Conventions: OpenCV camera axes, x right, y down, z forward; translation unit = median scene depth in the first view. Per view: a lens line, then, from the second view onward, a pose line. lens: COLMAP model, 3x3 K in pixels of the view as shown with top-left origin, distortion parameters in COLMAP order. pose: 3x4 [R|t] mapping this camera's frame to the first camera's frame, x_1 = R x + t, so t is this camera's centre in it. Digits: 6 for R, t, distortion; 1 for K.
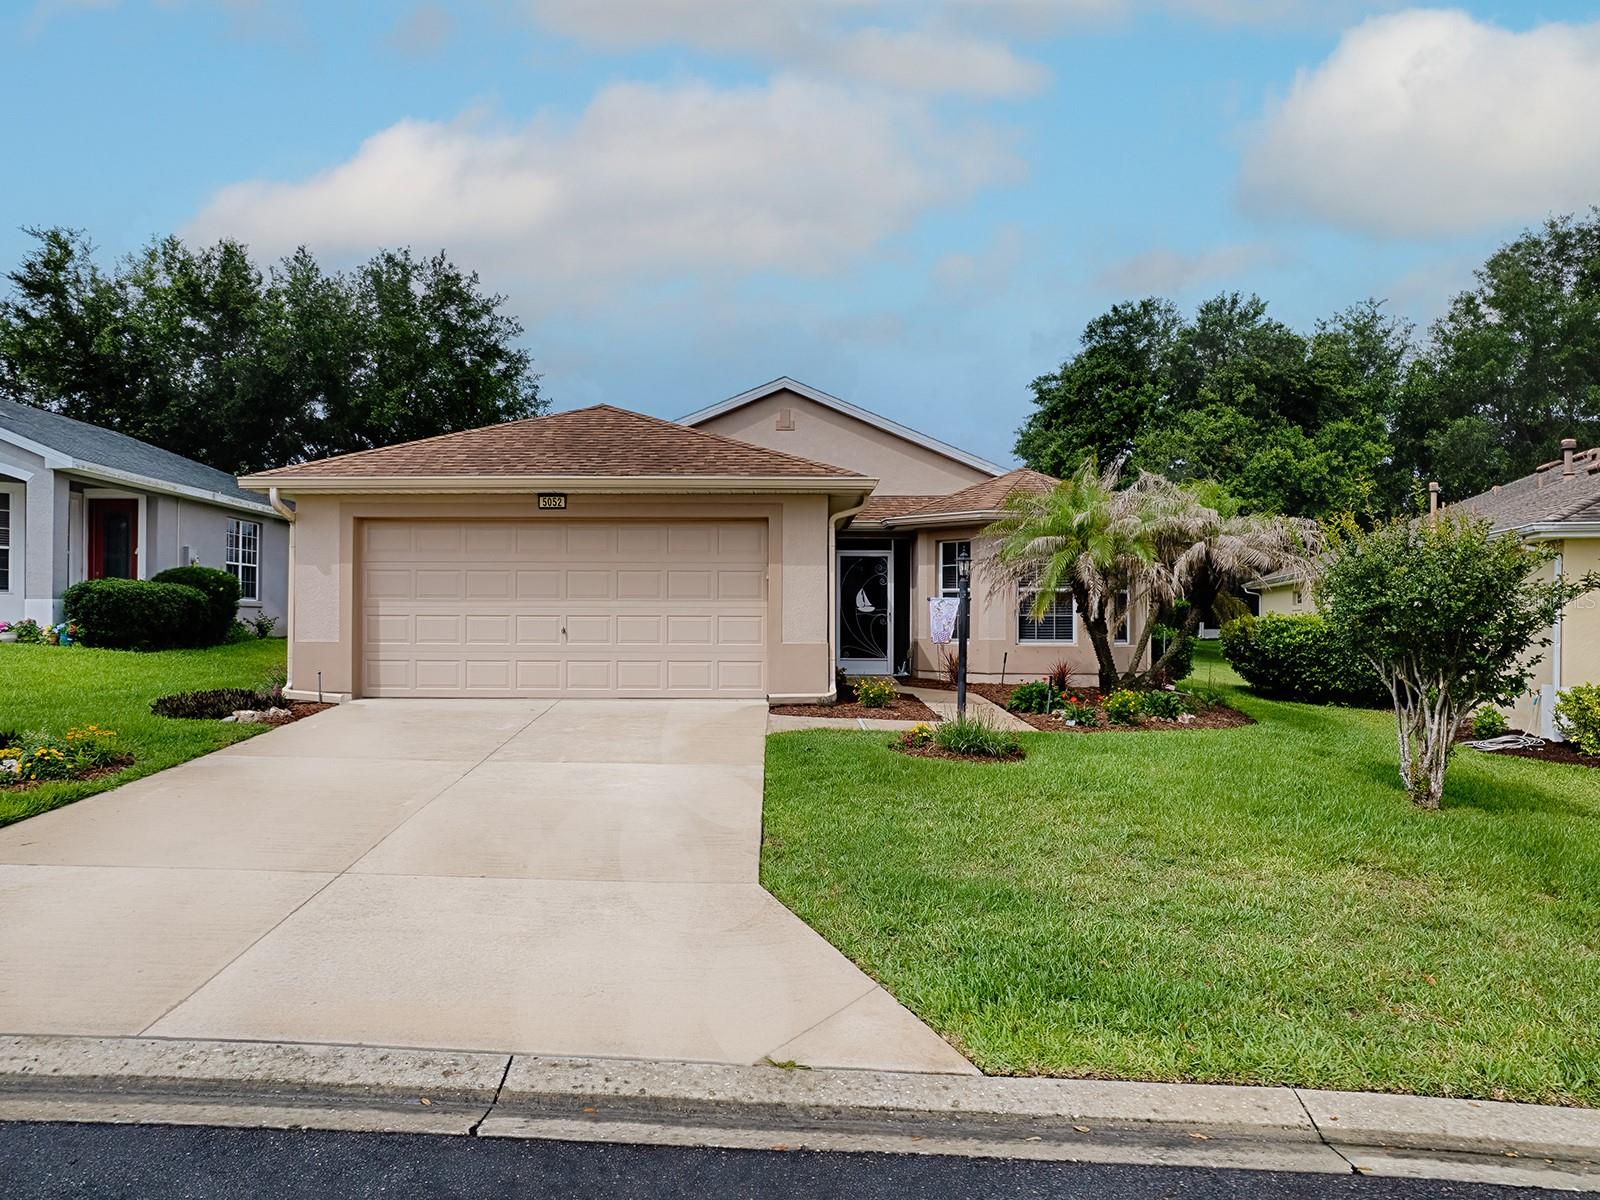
lens RADIAL K [[1165.1, 0, 797.1], [0, 1165.1, 623.1], [0, 0, 1]] dist [-0.079863, 0.082880]
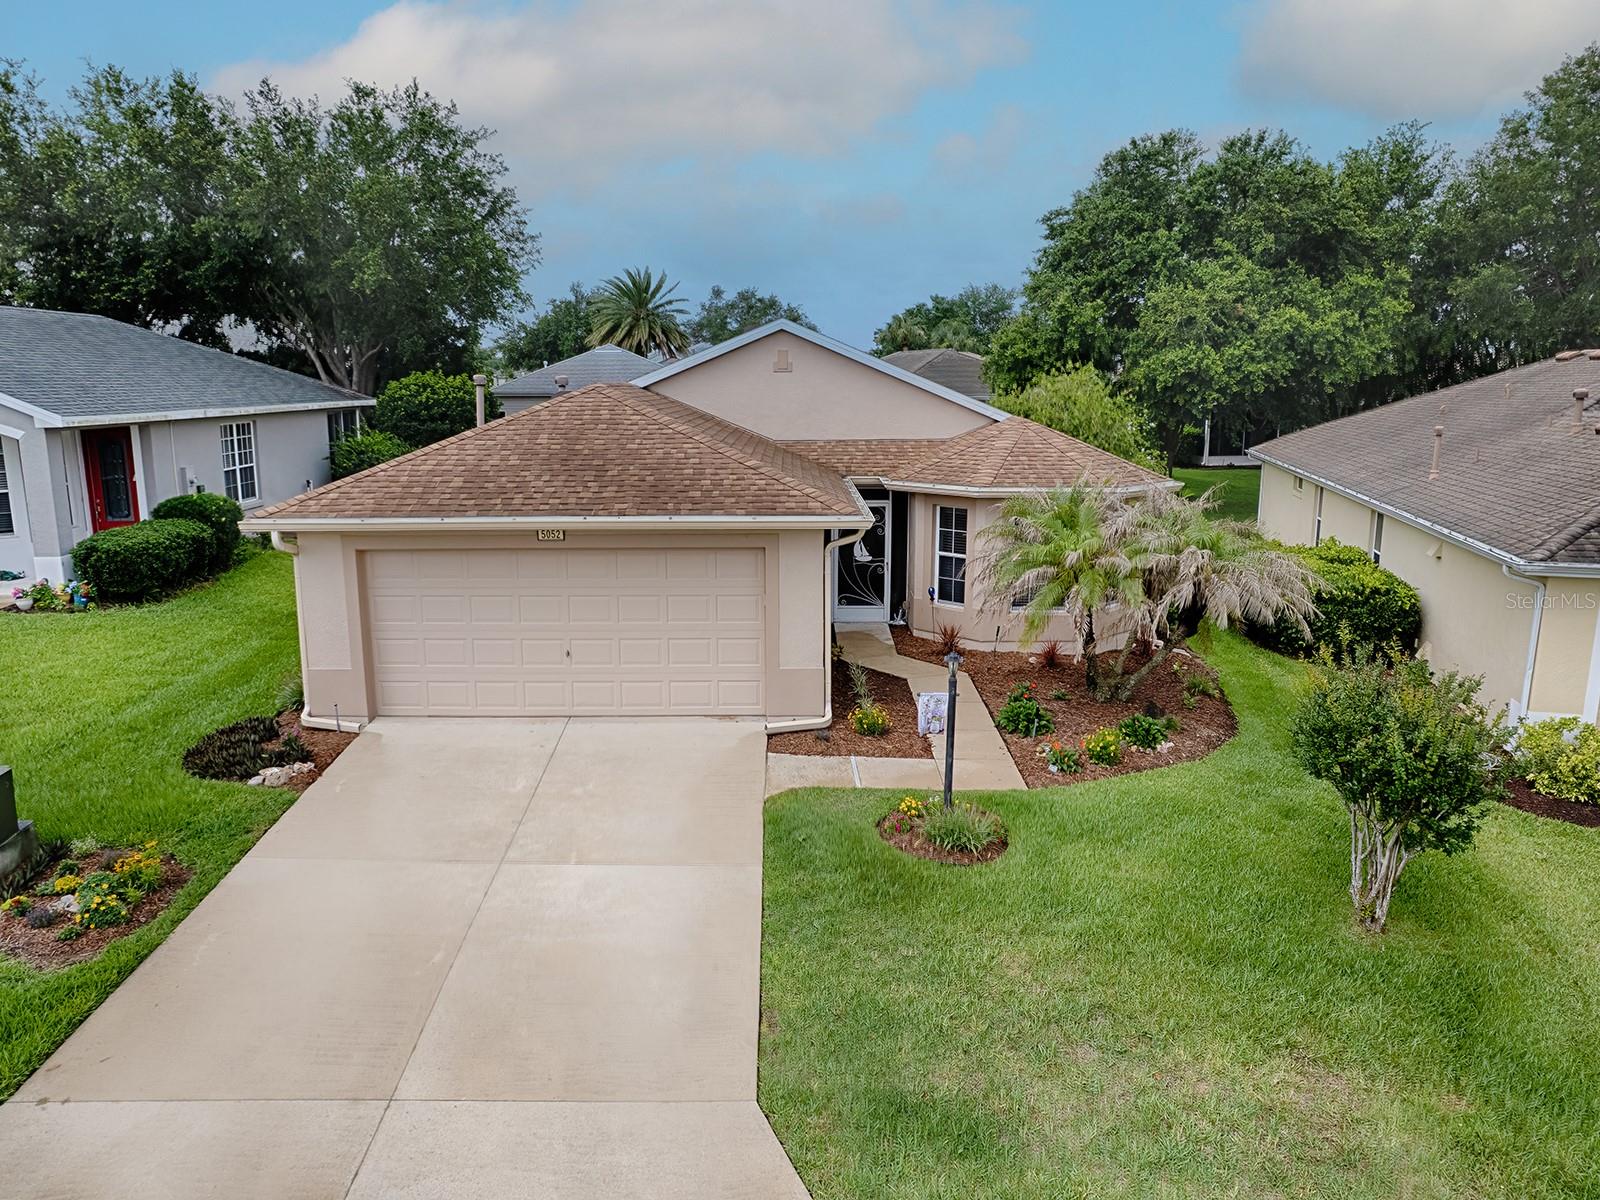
lens RADIAL K [[1165.1, 0, 797.1], [0, 1165.1, 623.1], [0, 0, 1]] dist [-0.079863, 0.082880]
pose [[0.999995, -0.002042, -0.002302, 0.003071], [0.002483, 0.977359, 0.211571, -0.138630], [0.001818, -0.211576, 0.977360, -0.001877]]
